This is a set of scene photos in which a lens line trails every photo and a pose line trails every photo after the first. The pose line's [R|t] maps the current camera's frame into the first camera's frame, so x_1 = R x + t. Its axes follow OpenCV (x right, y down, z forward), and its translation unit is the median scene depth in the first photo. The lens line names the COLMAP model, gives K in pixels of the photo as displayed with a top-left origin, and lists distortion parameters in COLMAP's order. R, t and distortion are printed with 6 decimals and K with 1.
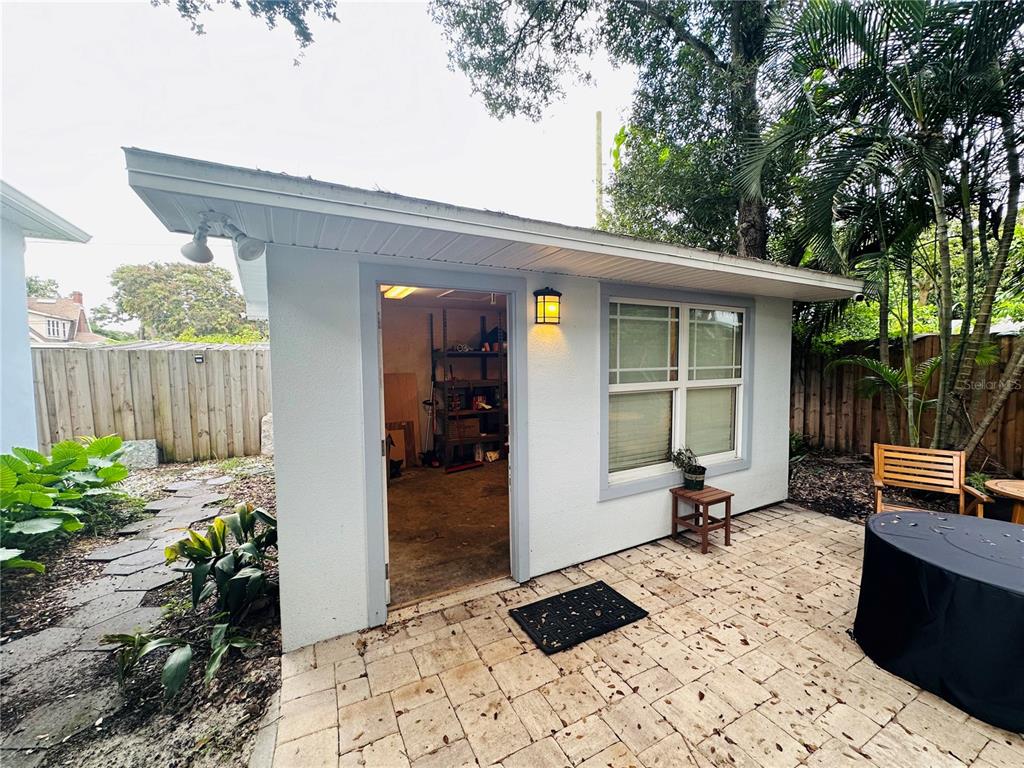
lens RADIAL K [[409.9, 0, 509.9], [0, 409.9, 387.5], [0, 0, 1]] dist [-0.004031, 0.000088]
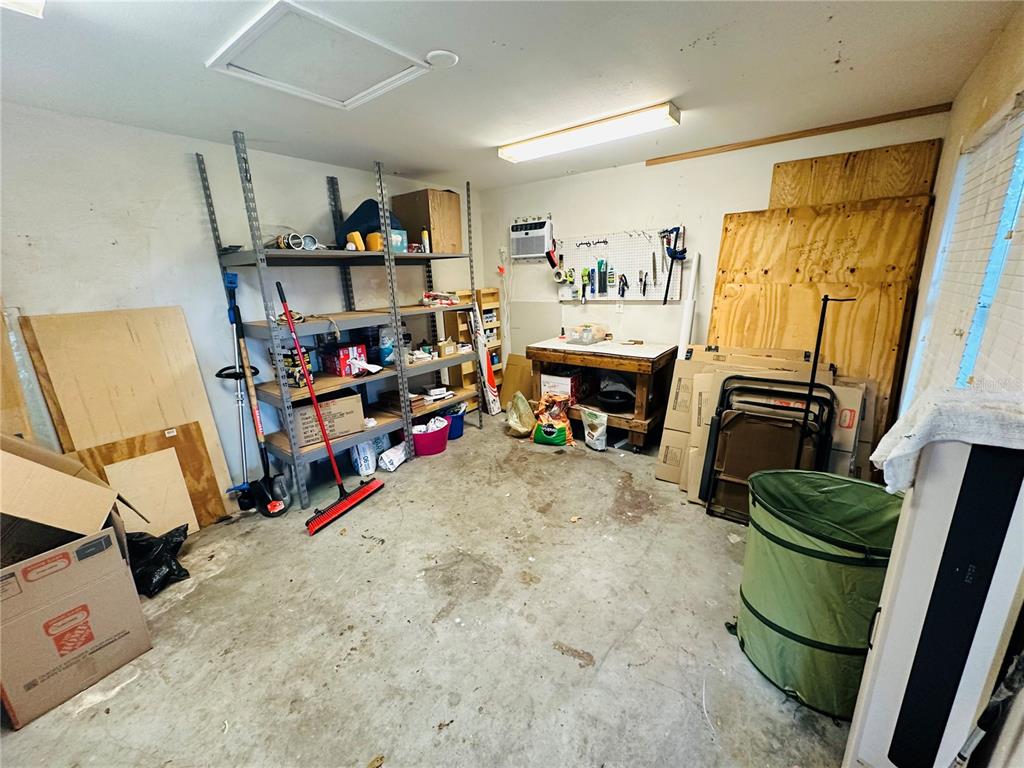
lens RADIAL K [[409.9, 0, 514.0], [0, 409.9, 385.1], [0, 0, 1]] dist [-0.004031, 0.000088]
pose [[0.911133, -0.125946, 0.392396, -0.097388], [0.050401, 0.979064, 0.197215, -0.021828], [-0.409019, -0.159912, 0.898405, 0.482121]]
